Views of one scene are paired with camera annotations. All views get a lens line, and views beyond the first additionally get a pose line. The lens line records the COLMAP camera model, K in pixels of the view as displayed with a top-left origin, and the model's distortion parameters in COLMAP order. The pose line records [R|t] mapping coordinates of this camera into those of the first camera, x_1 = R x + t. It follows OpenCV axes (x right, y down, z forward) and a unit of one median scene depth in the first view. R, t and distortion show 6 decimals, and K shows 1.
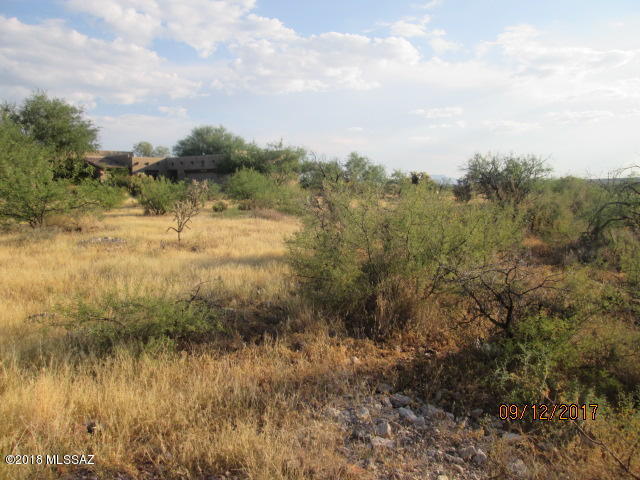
lens RADIAL K [[541.3, 0, 316.0], [0, 541.3, 255.3], [0, 0, 1]] dist [-0.033126, 0.001390]
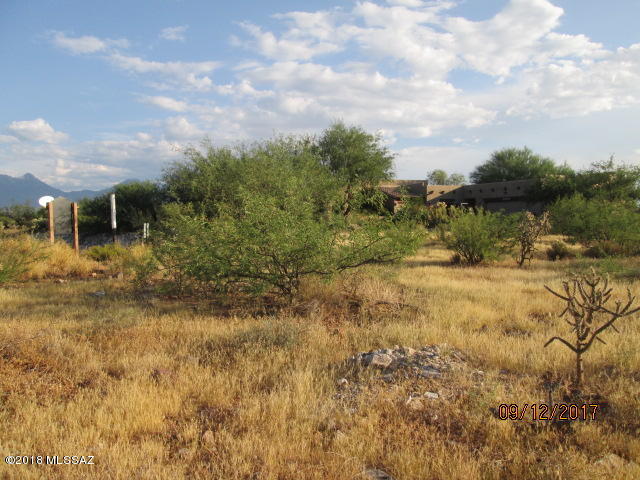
lens RADIAL K [[535.6, 0, 319.3], [0, 535.6, 234.9], [0, 0, 1]] dist [-0.027157, -0.003096]
pose [[0.869368, 0.013847, -0.493971, -0.041446], [-0.057734, 0.995608, -0.073701, -0.016785], [0.490781, 0.092592, 0.866349, 0.105934]]
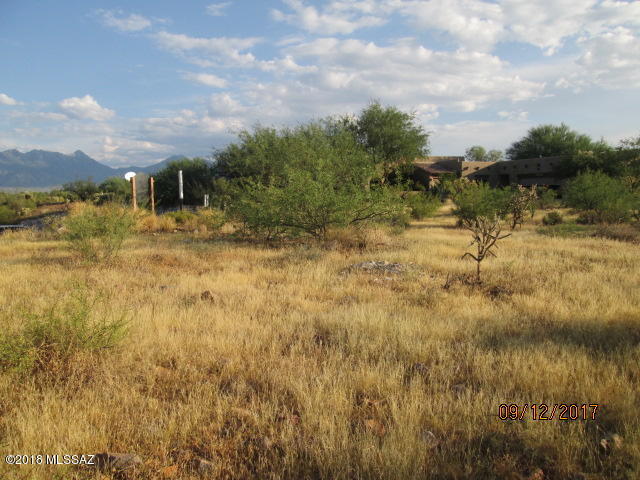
lens RADIAL K [[538.5, 0, 325.9], [0, 538.5, 237.9], [0, 0, 1]] dist [-0.011973, -0.001232]
pose [[0.834312, 0.044206, -0.549518, -0.007572], [-0.066545, 0.997567, -0.020783, -0.008879], [0.547262, 0.053907, 0.835224, 0.061652]]
